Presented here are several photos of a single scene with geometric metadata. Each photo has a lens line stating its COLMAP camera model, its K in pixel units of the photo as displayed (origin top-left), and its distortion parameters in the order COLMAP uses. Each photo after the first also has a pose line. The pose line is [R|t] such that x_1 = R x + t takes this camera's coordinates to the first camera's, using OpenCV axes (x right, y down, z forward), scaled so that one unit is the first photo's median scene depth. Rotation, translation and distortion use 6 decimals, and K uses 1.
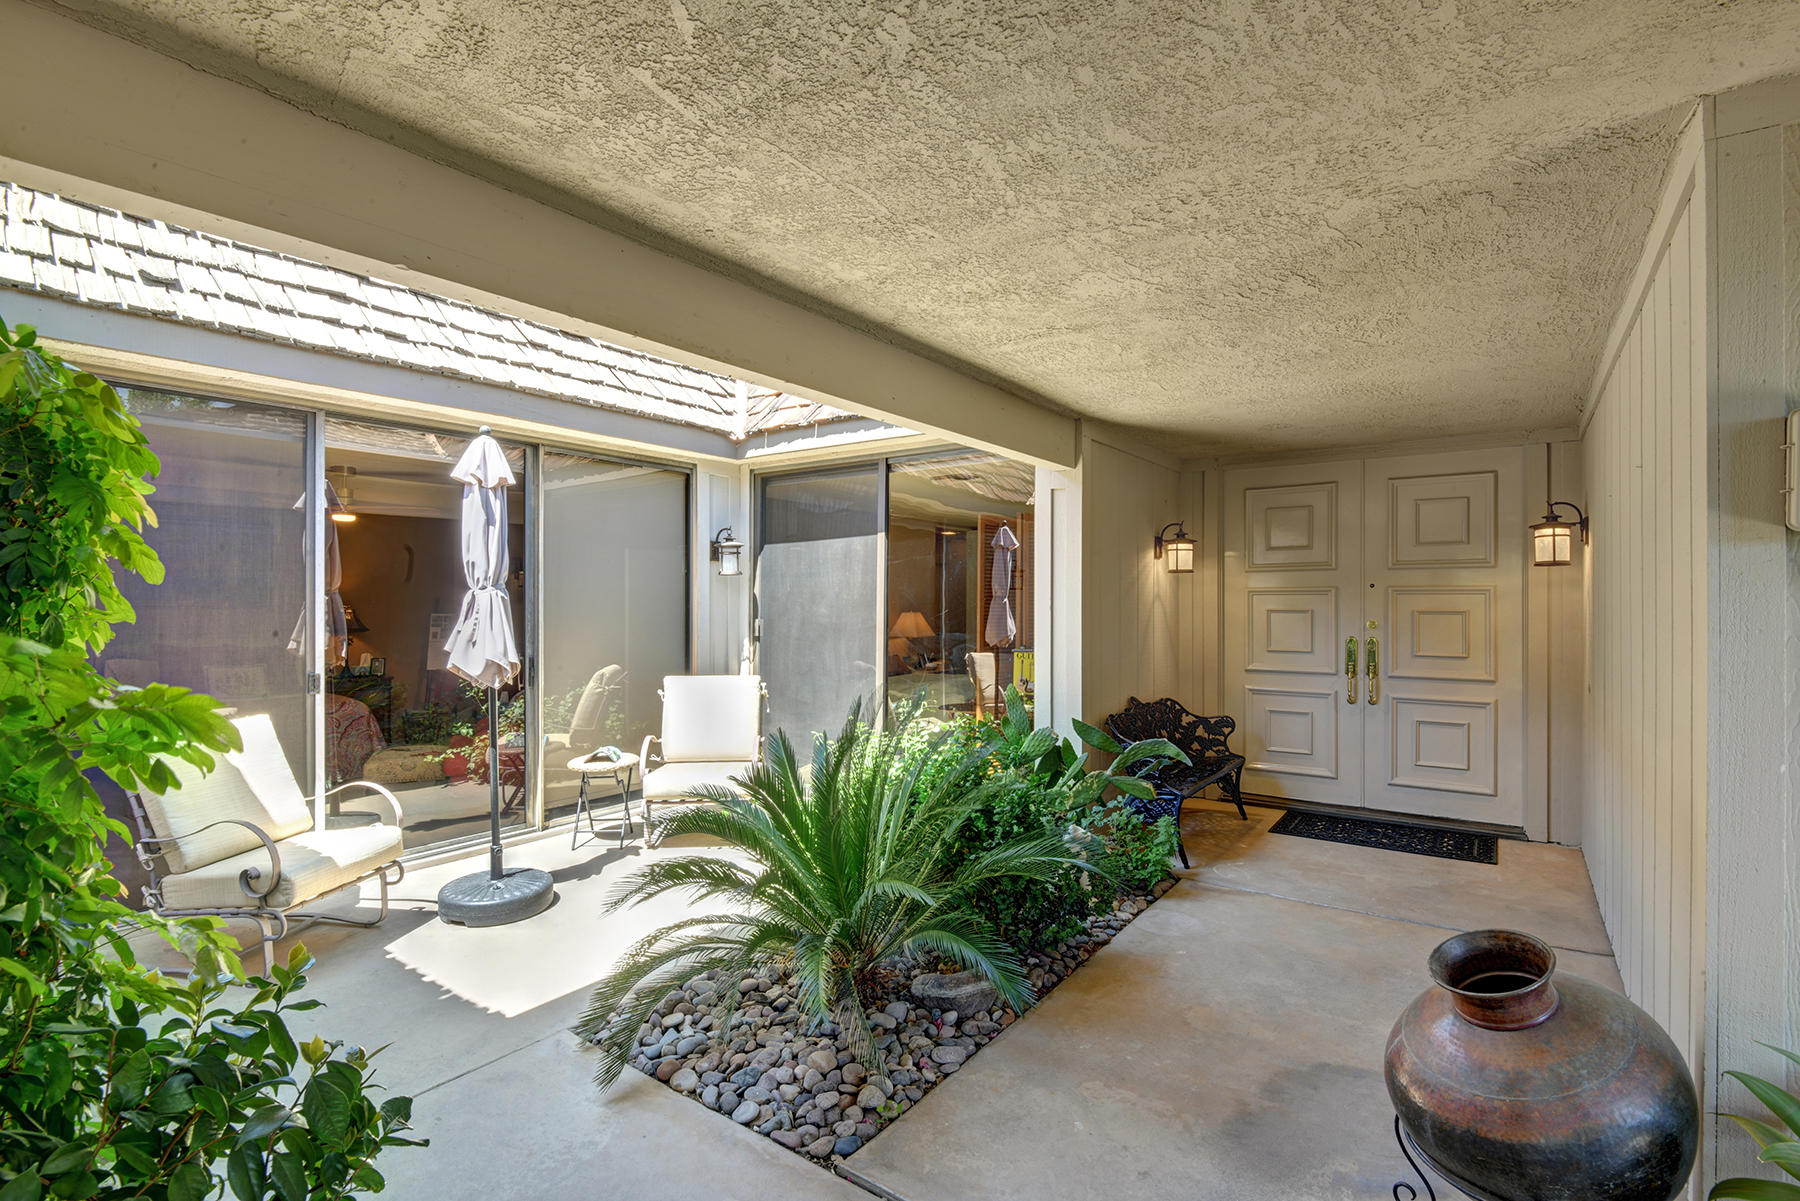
lens RADIAL K [[833.6, 0, 904.9], [0, 833.6, 607.4], [0, 0, 1]] dist [-0.020319, -0.000477]
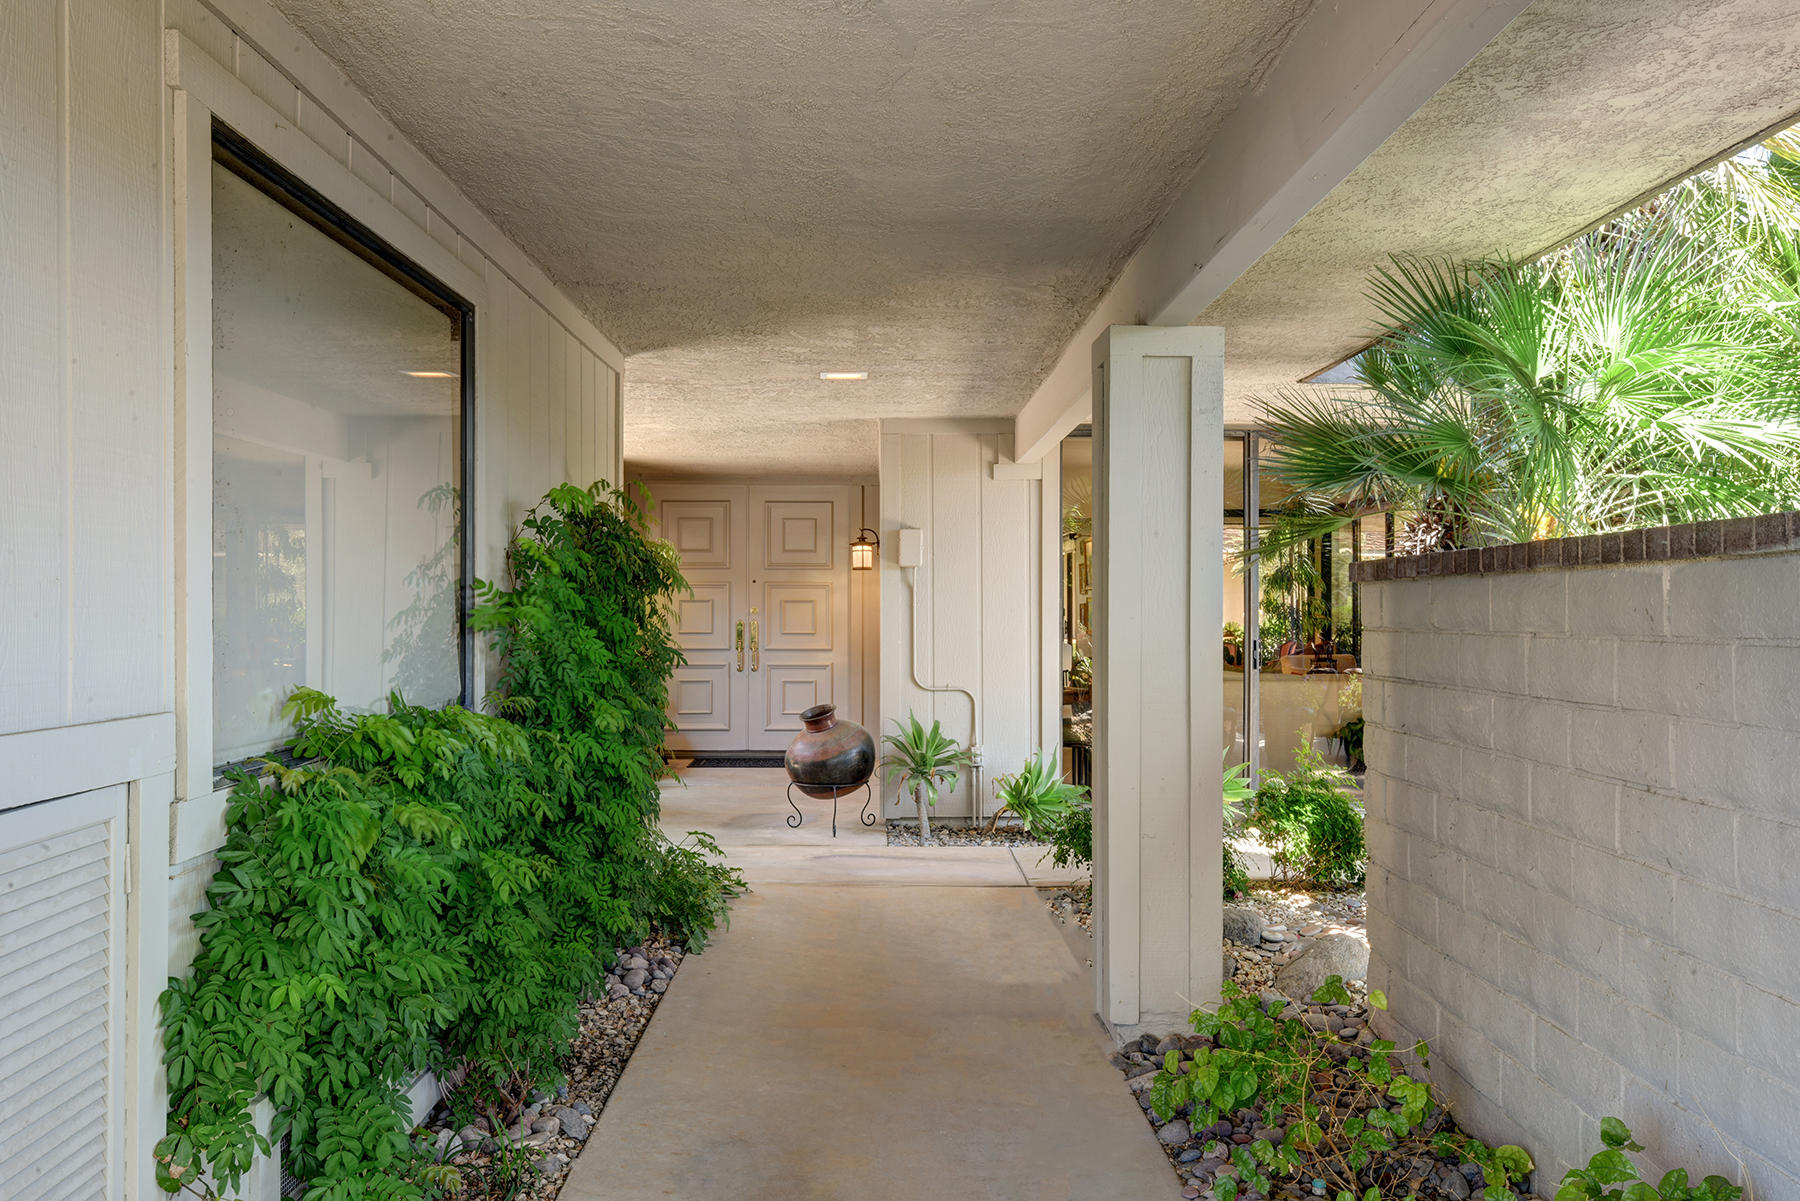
lens RADIAL K [[1605.7, 0, 900.0], [0, 1605.7, 602.9], [0, 0, 1]] dist [0.000011, -0.000010]
pose [[0.799112, 0.007502, 0.601136, -0.799364], [-0.002732, 0.999957, -0.008848, 0.030210], [-0.601176, 0.005428, 0.799098, -1.200891]]
